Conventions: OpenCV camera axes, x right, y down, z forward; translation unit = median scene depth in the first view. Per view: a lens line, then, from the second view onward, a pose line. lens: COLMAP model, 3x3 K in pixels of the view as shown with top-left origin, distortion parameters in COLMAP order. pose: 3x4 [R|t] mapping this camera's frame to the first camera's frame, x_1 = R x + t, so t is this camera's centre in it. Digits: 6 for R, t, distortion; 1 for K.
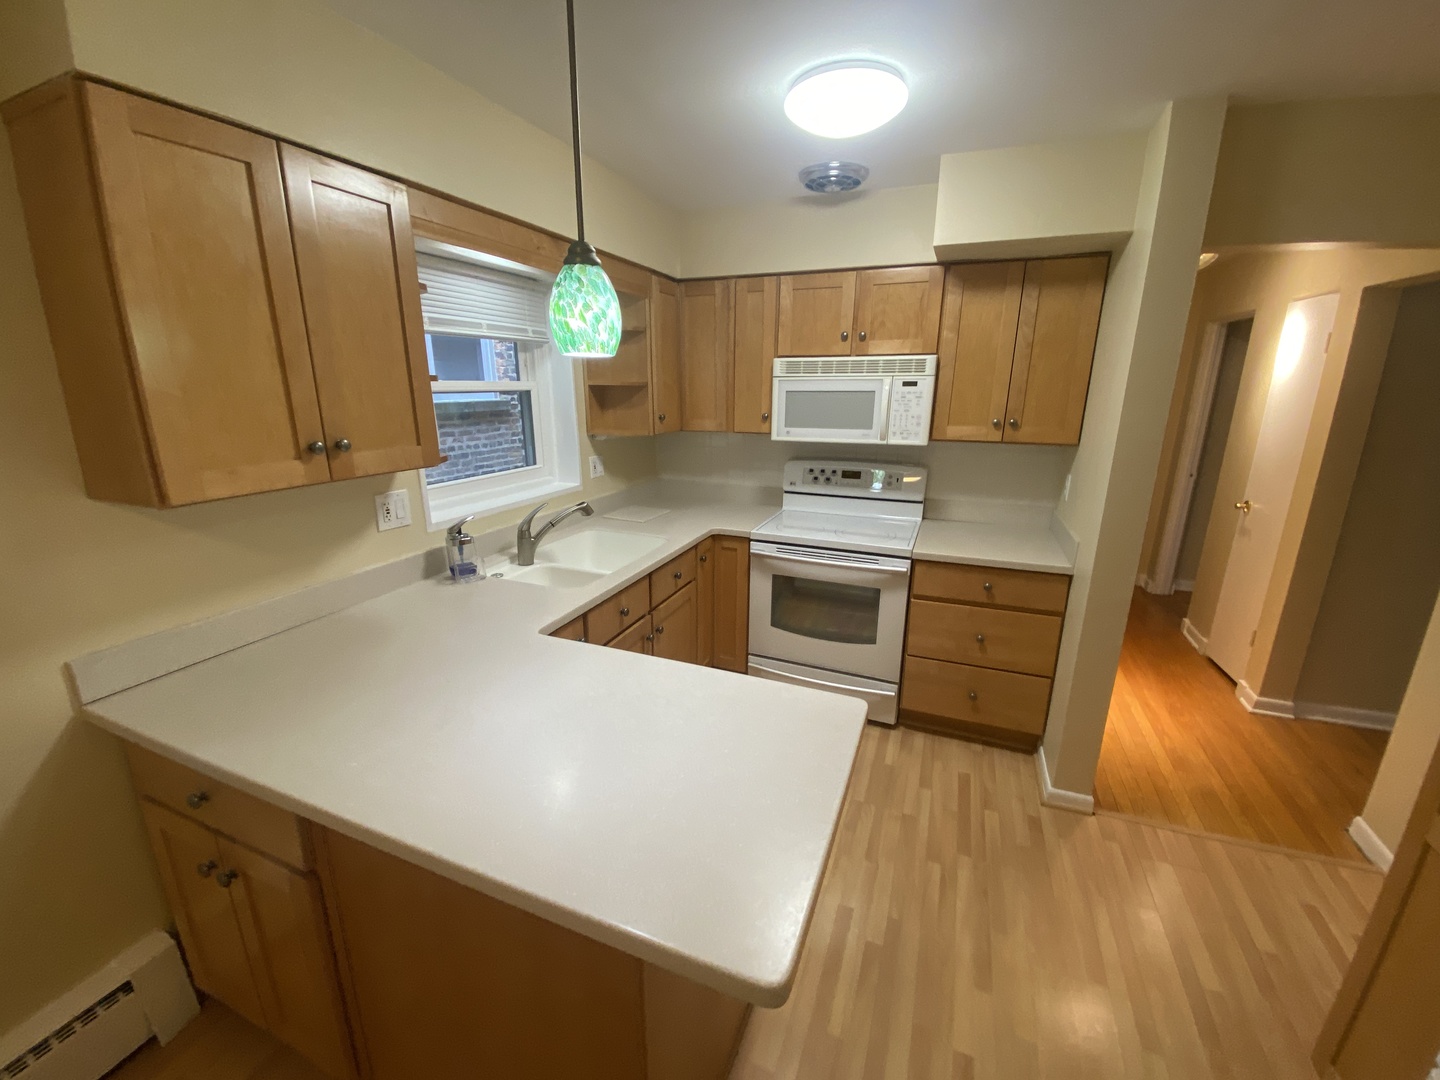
lens RADIAL K [[566.0, 0, 709.4], [0, 566.0, 543.5], [0, 0, 1]] dist [0.022974, -0.020601]
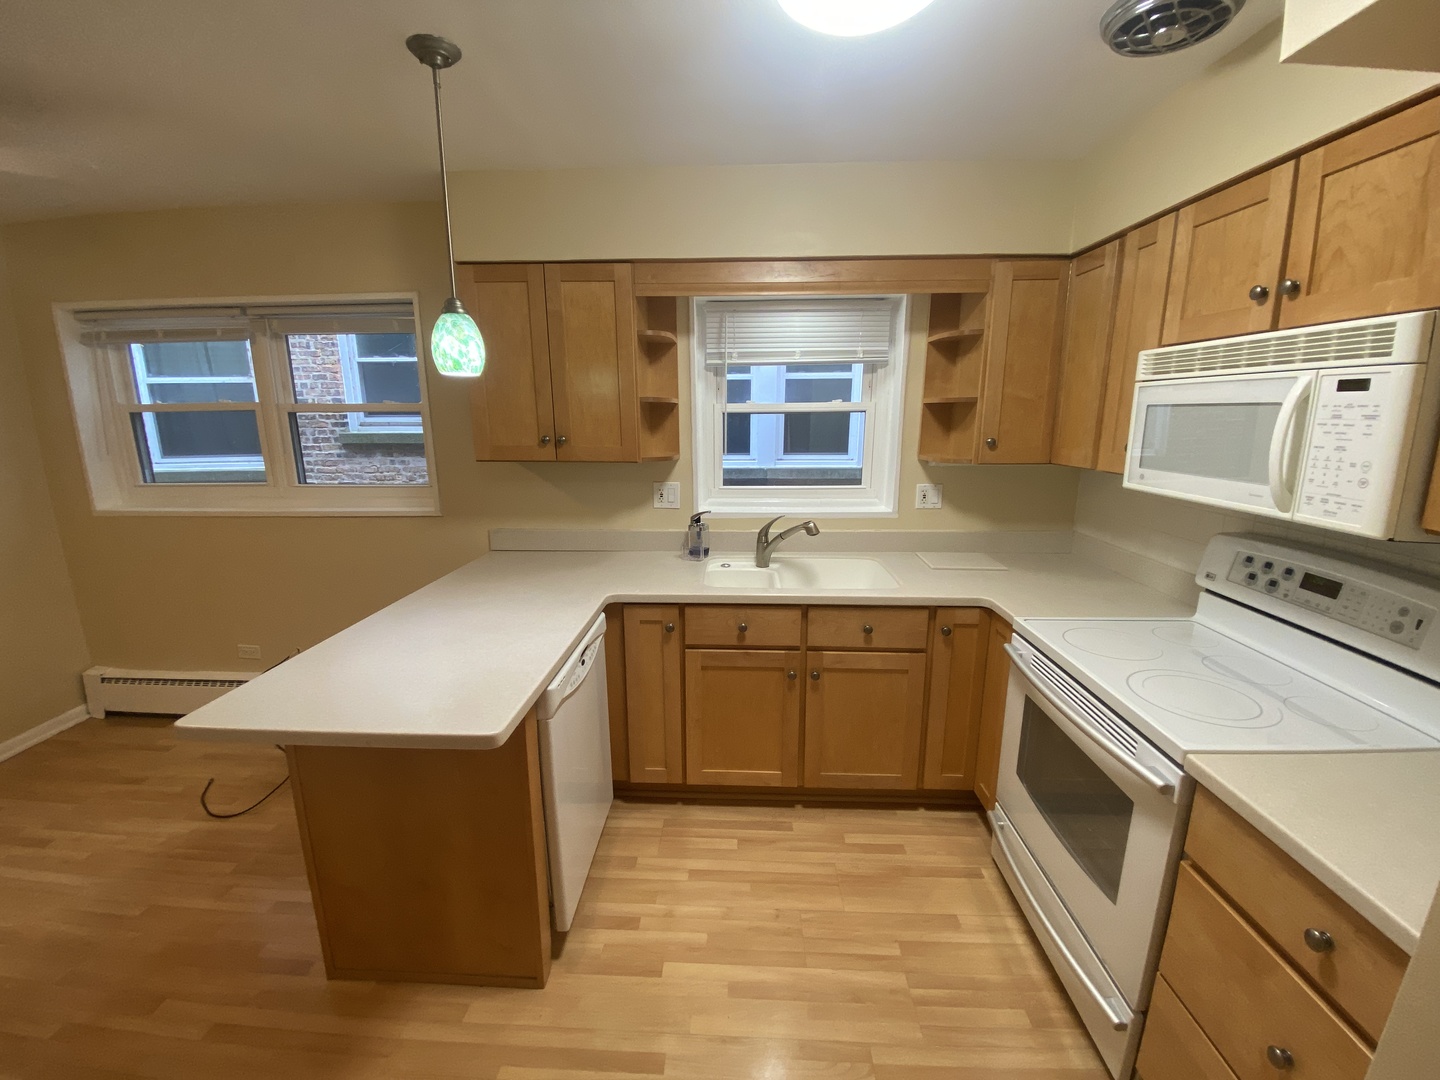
lens RADIAL K [[576.2, 0, 720.0], [0, 576.2, 540.0], [0, 0, 1]] dist [0.021078, -0.021584]
pose [[0.351616, 0.195821, -0.915435, 0.576280], [-0.246446, 0.962746, 0.111282, -0.102706], [0.903123, 0.186477, 0.386776, 0.433614]]
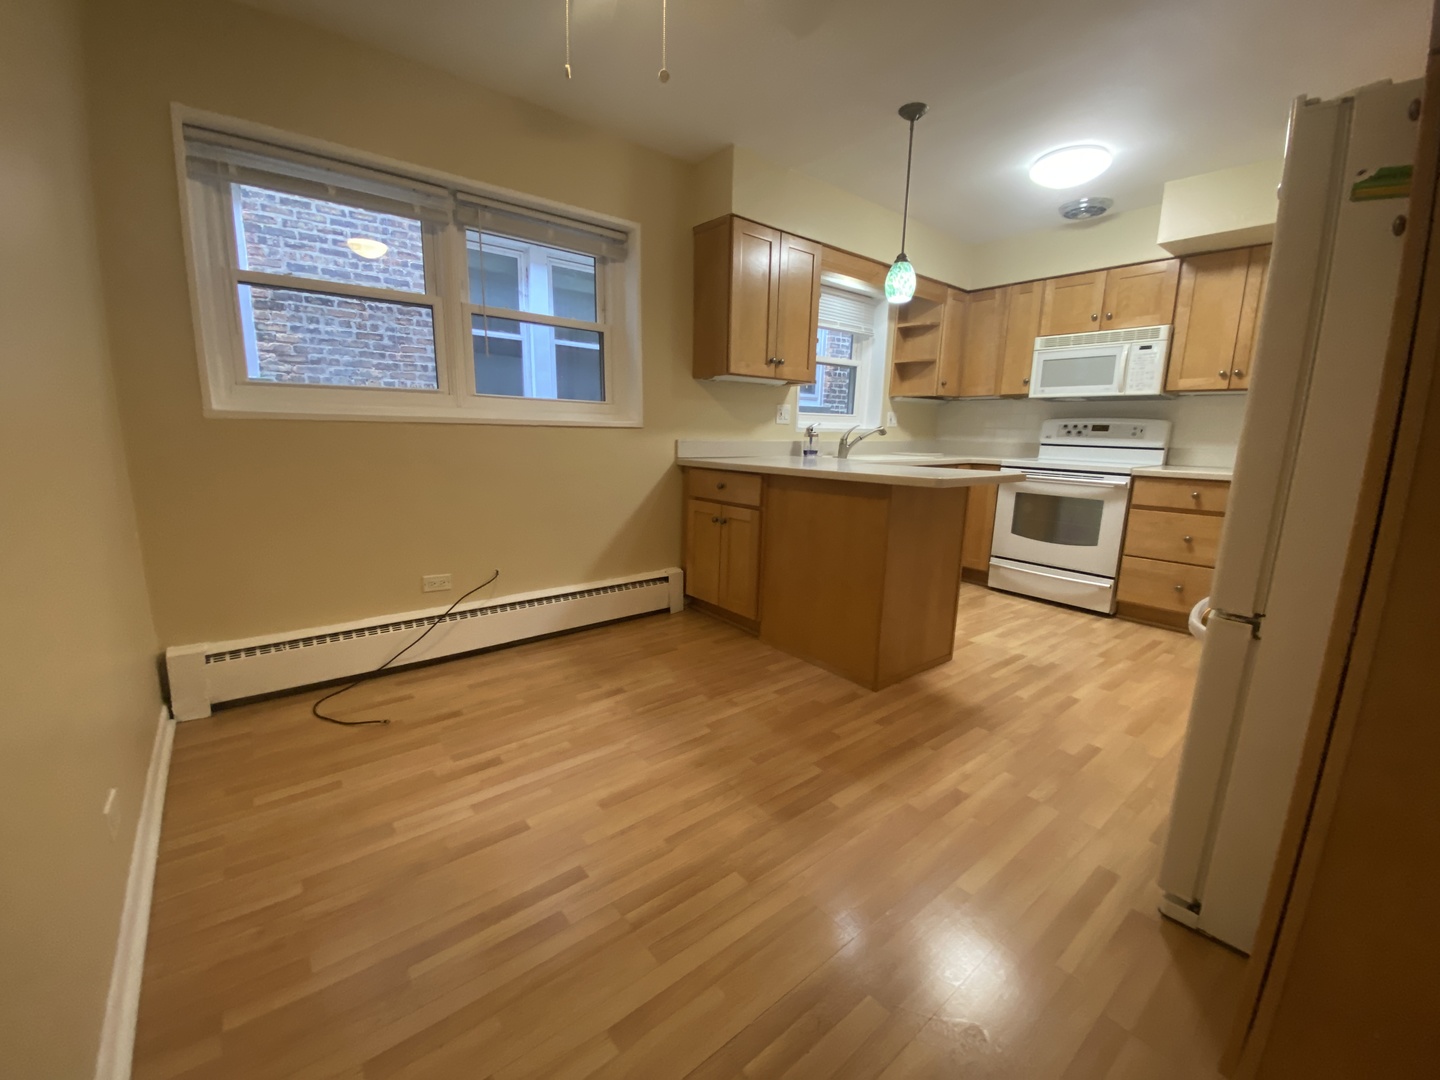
lens RADIAL K [[576.2, 0, 720.0], [0, 576.2, 540.0], [0, 0, 1]] dist [0.021078, -0.021584]
pose [[0.882492, 0.102938, -0.458924, 0.140416], [-0.142919, 0.988306, -0.053147, 0.360662], [0.448087, 0.112491, 0.886885, -0.561456]]
